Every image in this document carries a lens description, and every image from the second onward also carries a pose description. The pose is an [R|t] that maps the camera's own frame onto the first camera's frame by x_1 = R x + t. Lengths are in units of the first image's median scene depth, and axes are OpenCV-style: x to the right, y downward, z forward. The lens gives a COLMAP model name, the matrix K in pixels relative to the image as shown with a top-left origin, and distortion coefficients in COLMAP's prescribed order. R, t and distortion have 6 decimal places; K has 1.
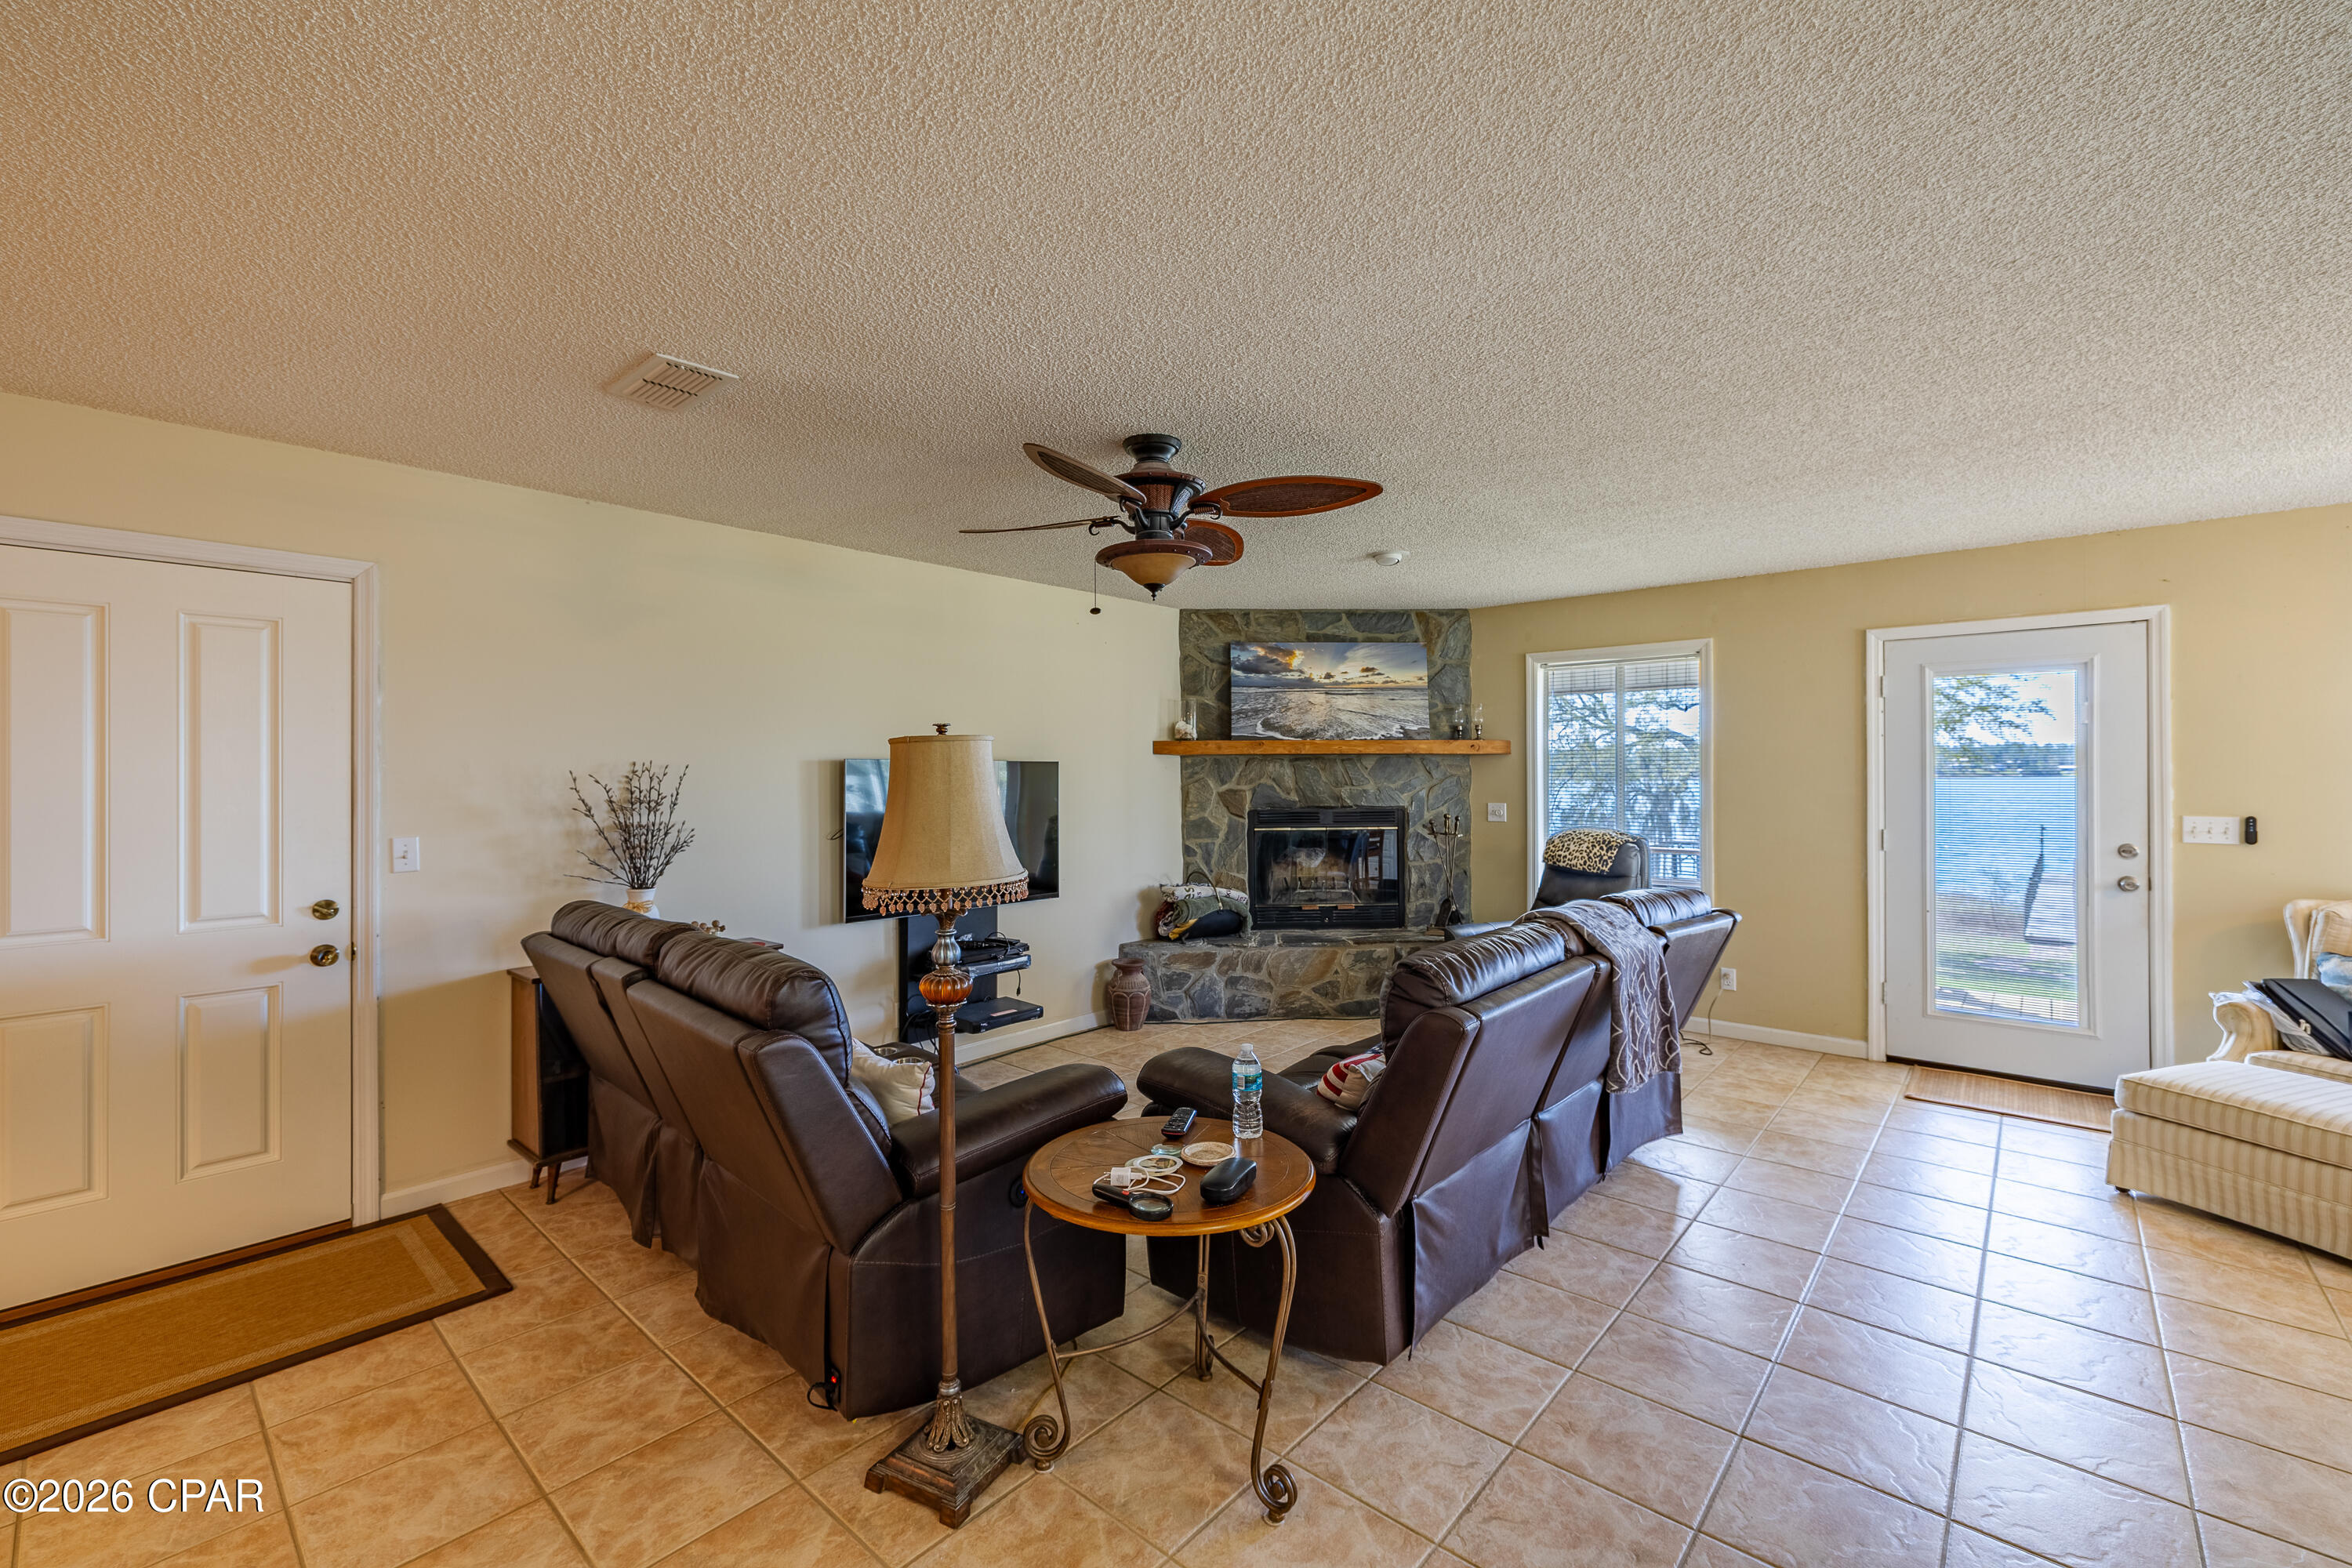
lens RADIAL K [[973.9, 0, 1174.8], [0, 973.9, 774.2], [0, 0, 1]] dist [-0.002828, 0.000275]
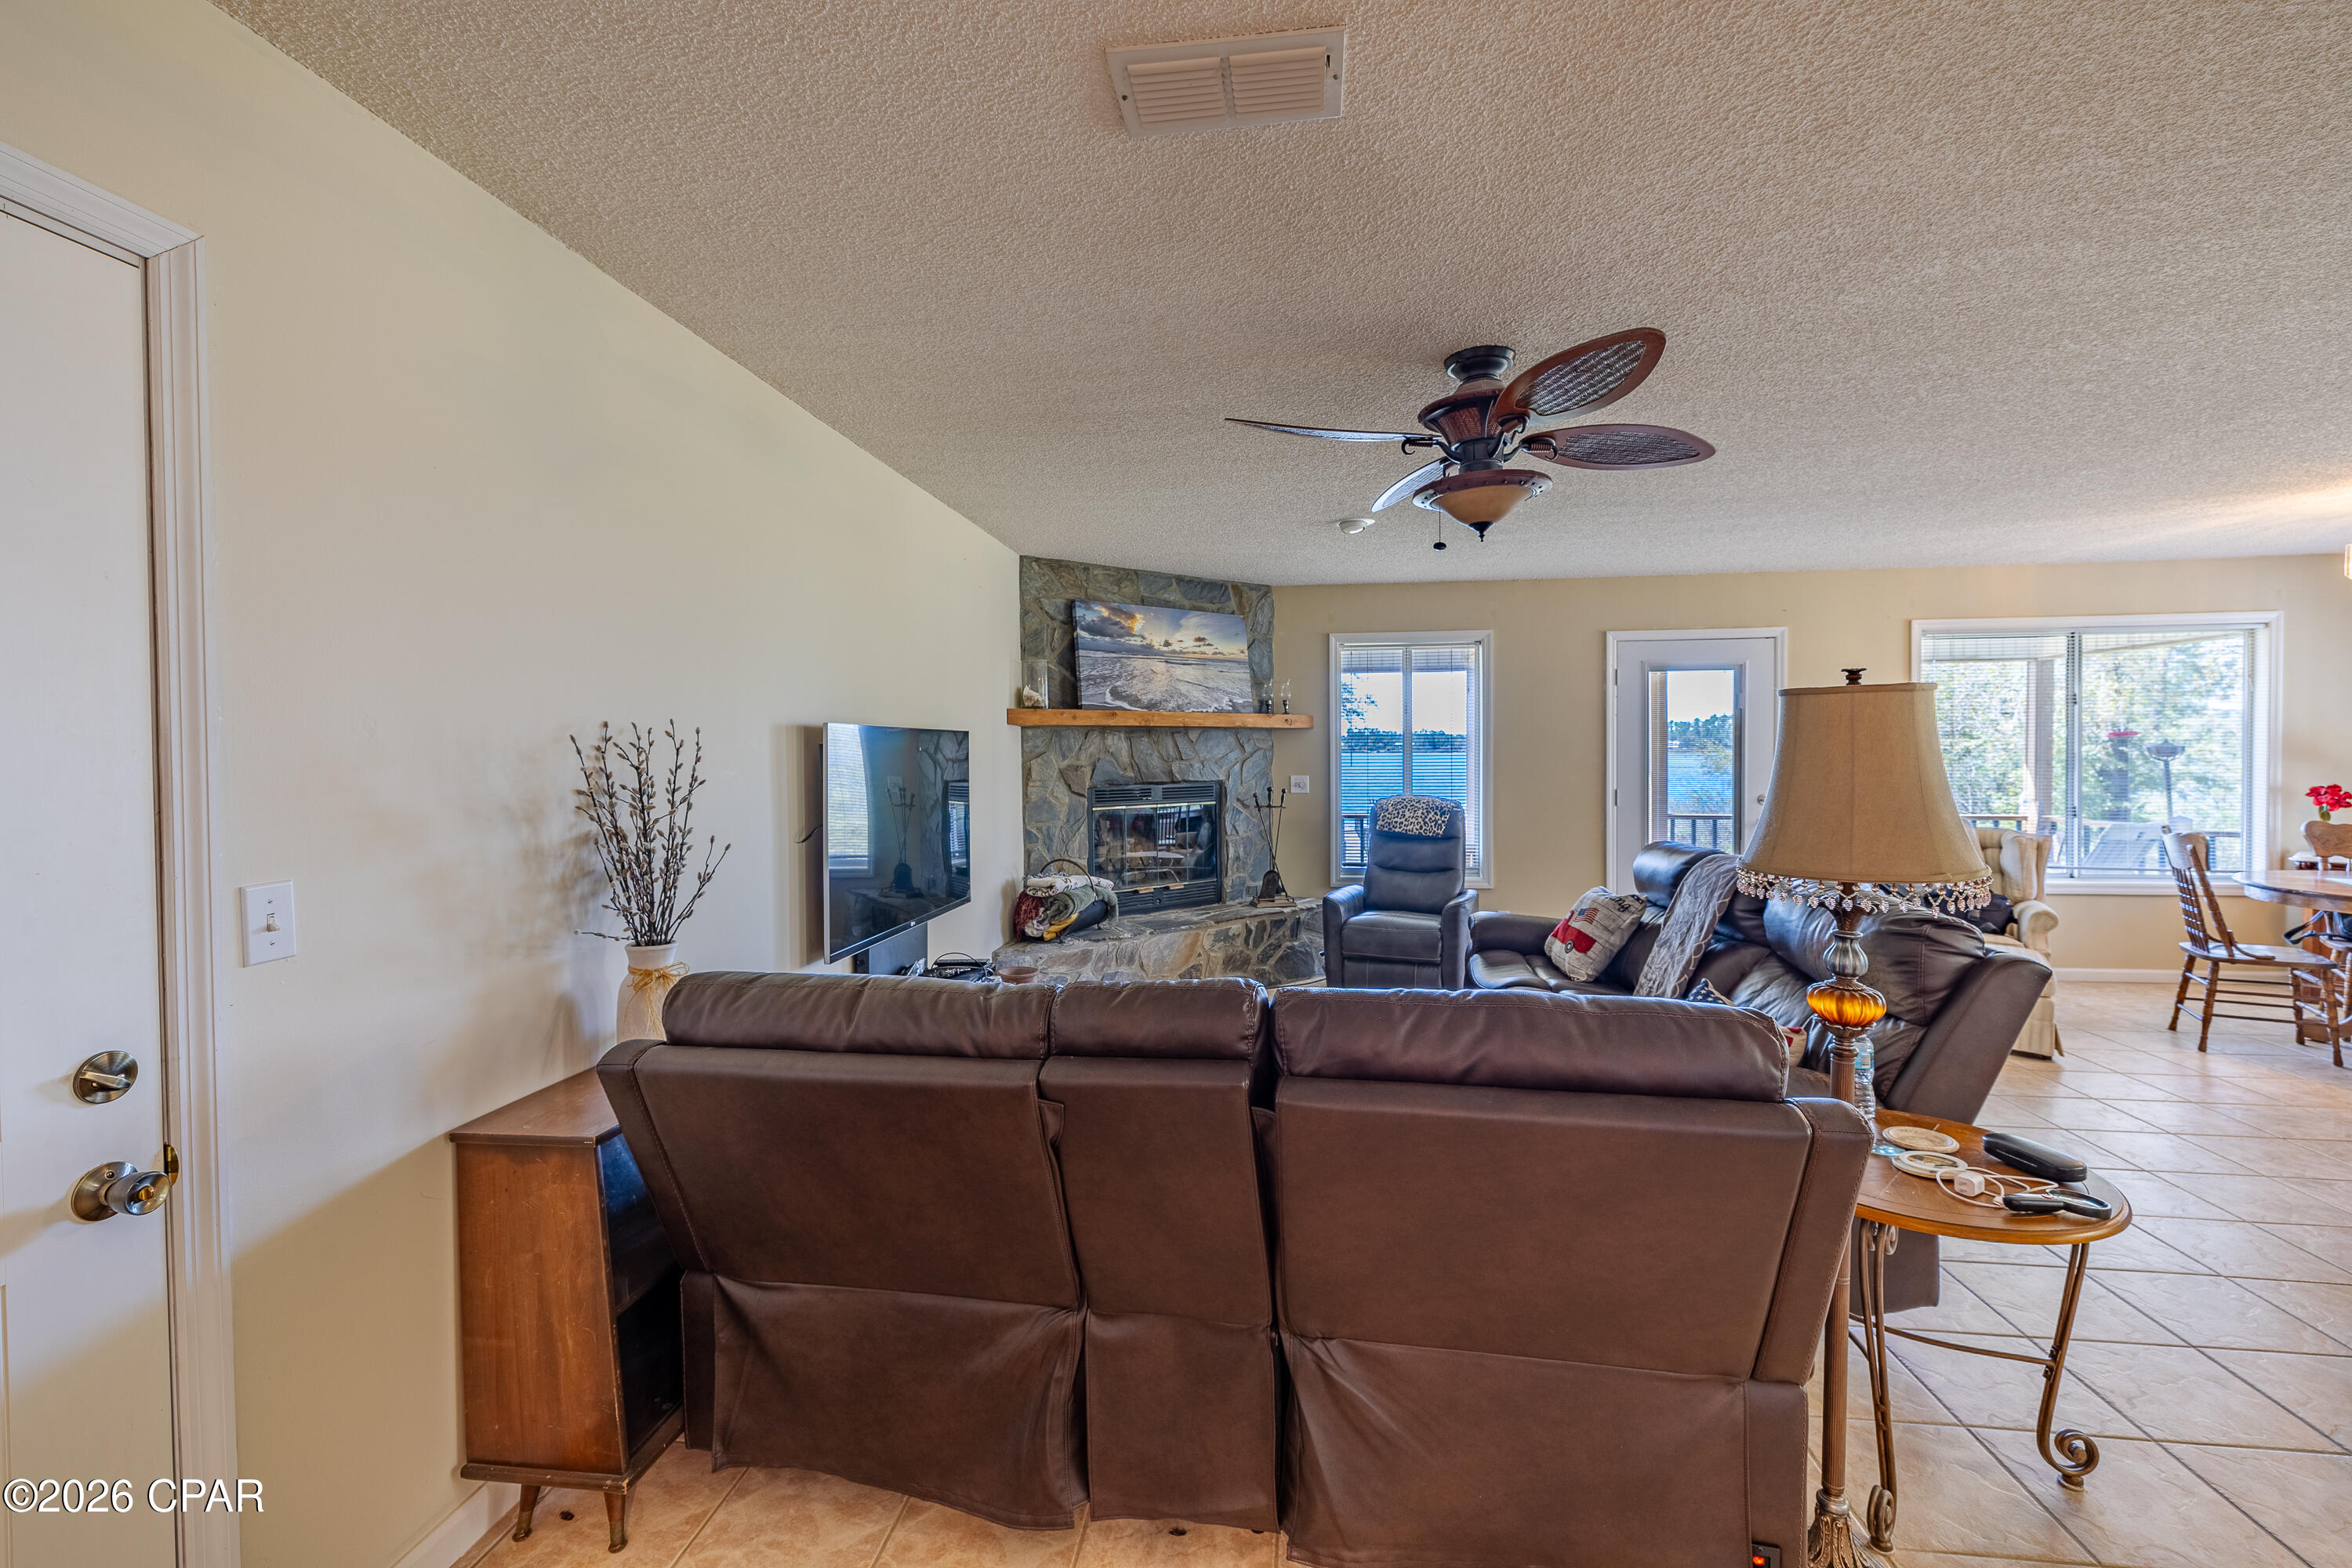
lens RADIAL K [[973.9, 0, 1174.8], [0, 973.9, 774.2], [0, 0, 1]] dist [-0.002828, 0.000275]
pose [[0.828194, -0.016778, 0.560190, -0.366645], [0.004688, 0.999724, 0.023012, 0.003866], [-0.560421, -0.016432, 0.828045, 0.213348]]
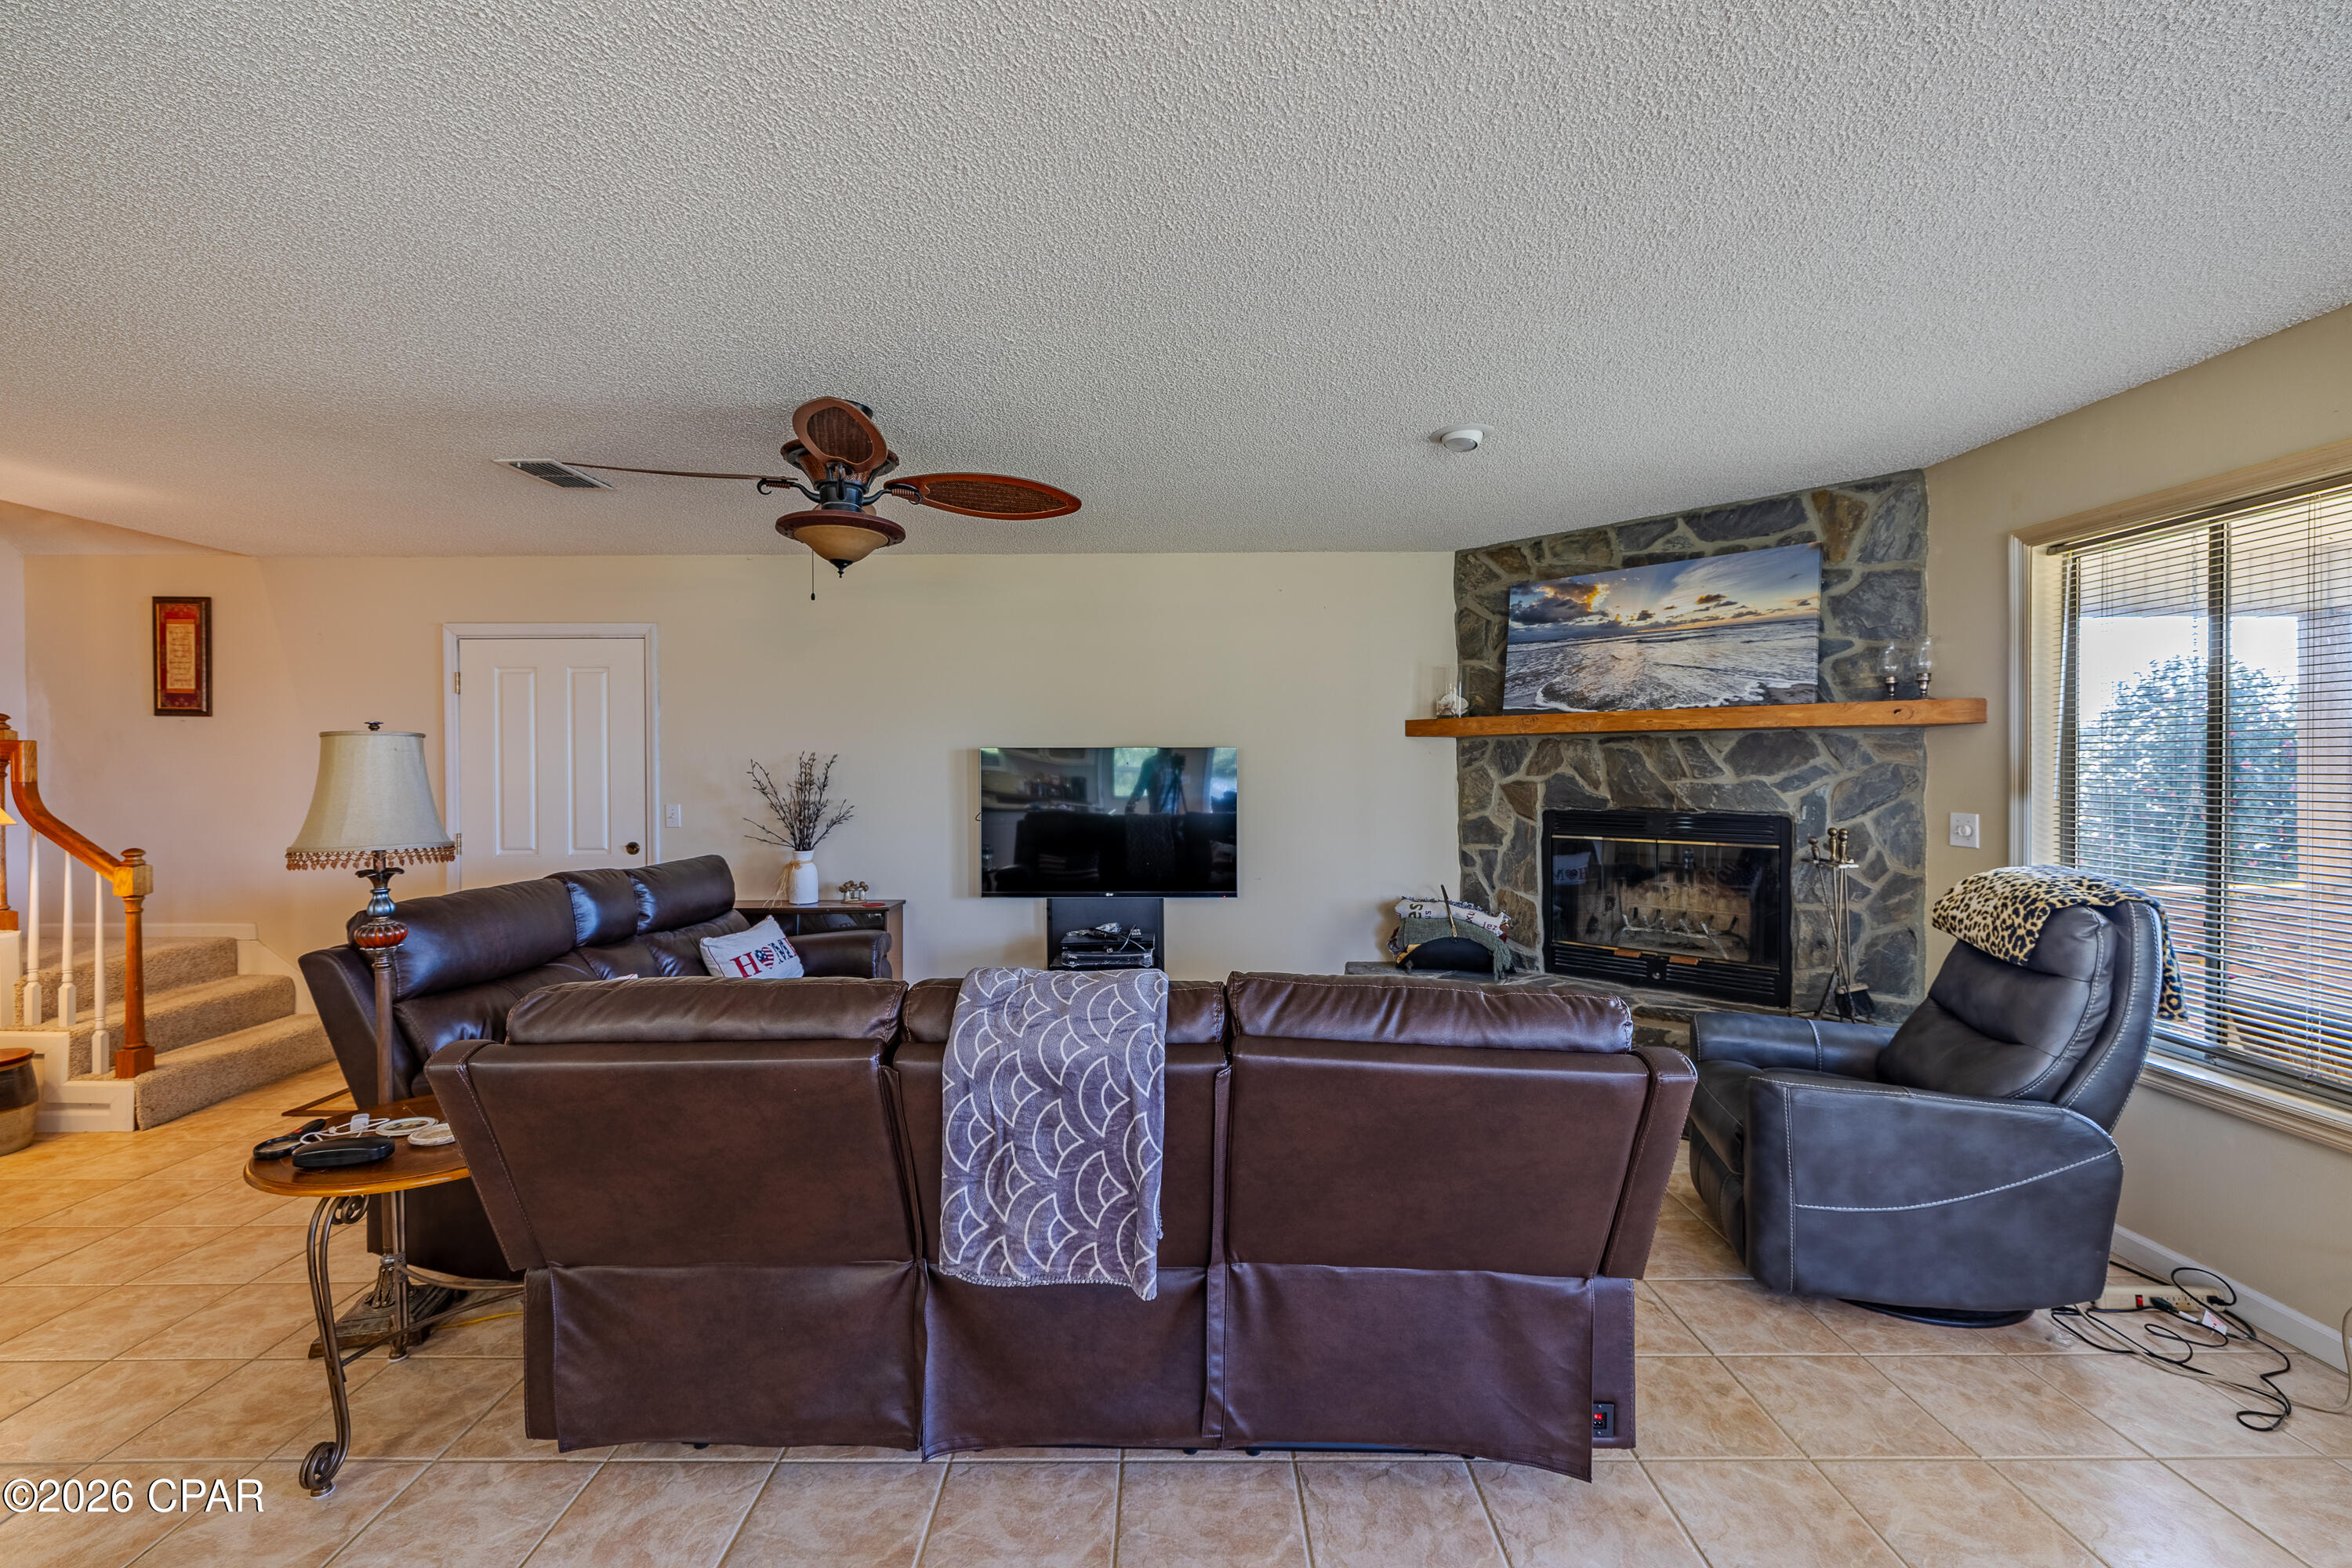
lens RADIAL K [[973.9, 0, 1174.8], [0, 973.9, 774.2], [0, 0, 1]] dist [-0.002828, 0.000275]
pose [[0.668118, 0.008746, -0.744004, 0.444723], [0.001445, 0.999914, 0.013051, 0.000079], [0.744054, -0.009794, 0.668048, 0.304343]]
